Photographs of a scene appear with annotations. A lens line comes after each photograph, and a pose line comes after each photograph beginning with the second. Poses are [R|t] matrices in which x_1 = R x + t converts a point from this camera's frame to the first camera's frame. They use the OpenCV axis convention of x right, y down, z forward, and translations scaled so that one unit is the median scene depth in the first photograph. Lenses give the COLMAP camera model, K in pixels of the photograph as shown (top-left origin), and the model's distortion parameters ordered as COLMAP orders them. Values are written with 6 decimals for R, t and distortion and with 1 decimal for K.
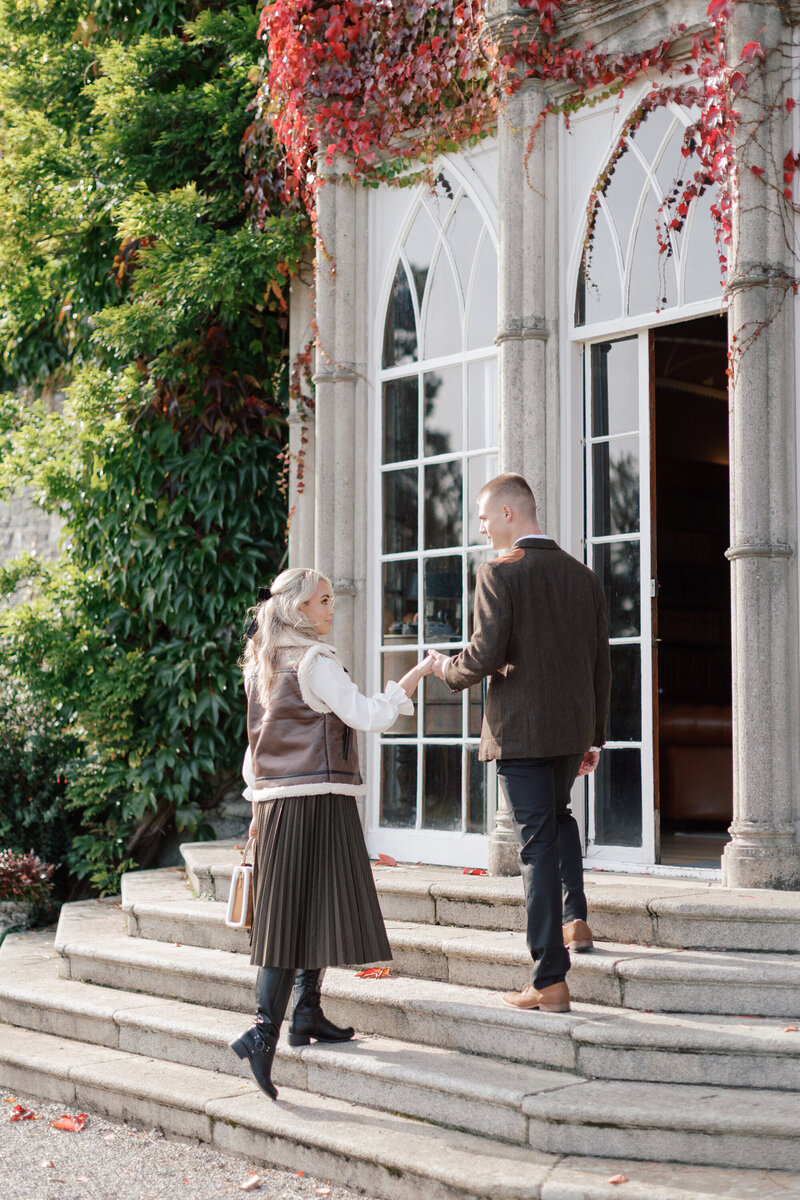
lens RADIAL K [[1694.9, 0, 382.7], [0, 1694.9, 609.4], [0, 0, 1]] dist [0.031374, 0.031380]
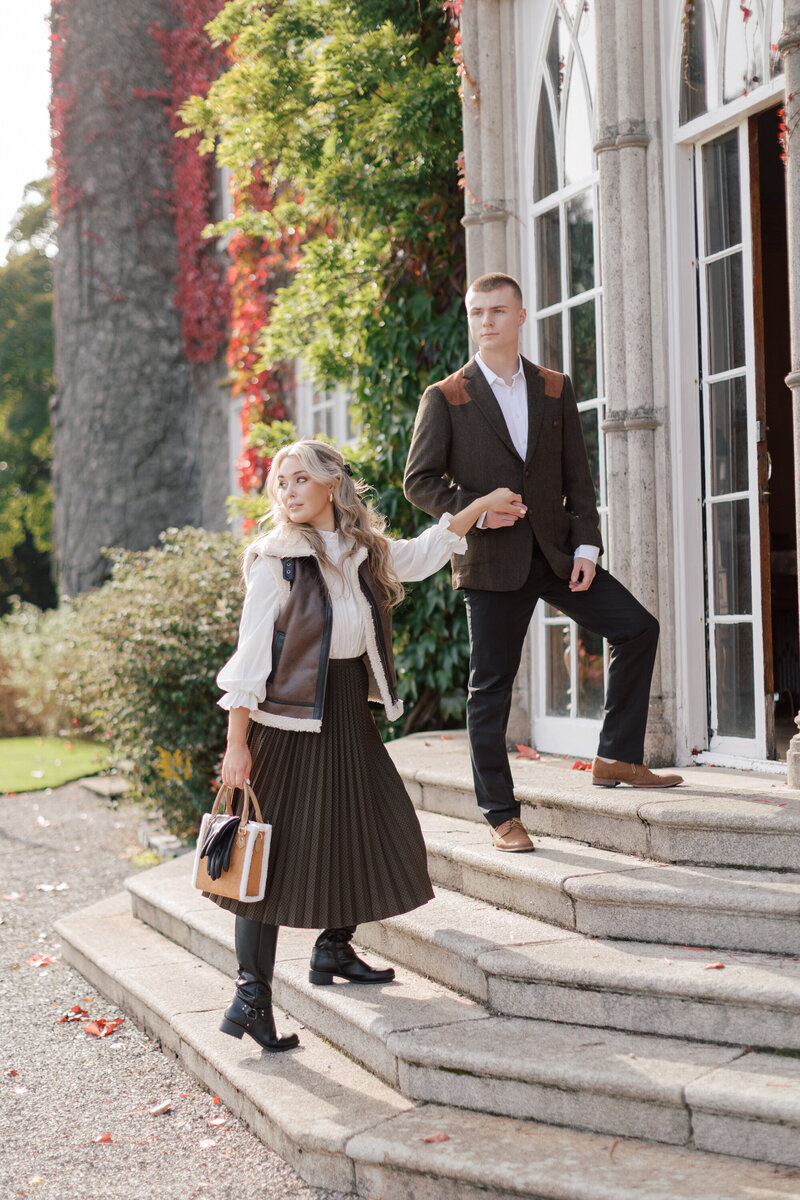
lens RADIAL K [[1716.2, 0, 400.0], [0, 1716.2, 600.0], [0, 0, 1]] dist [0.033553, -0.040097]
pose [[0.941335, -0.032997, -0.335857, 0.268372], [0.054761, 0.996954, 0.055535, 0.013427], [0.333001, -0.070668, 0.940274, 0.135759]]
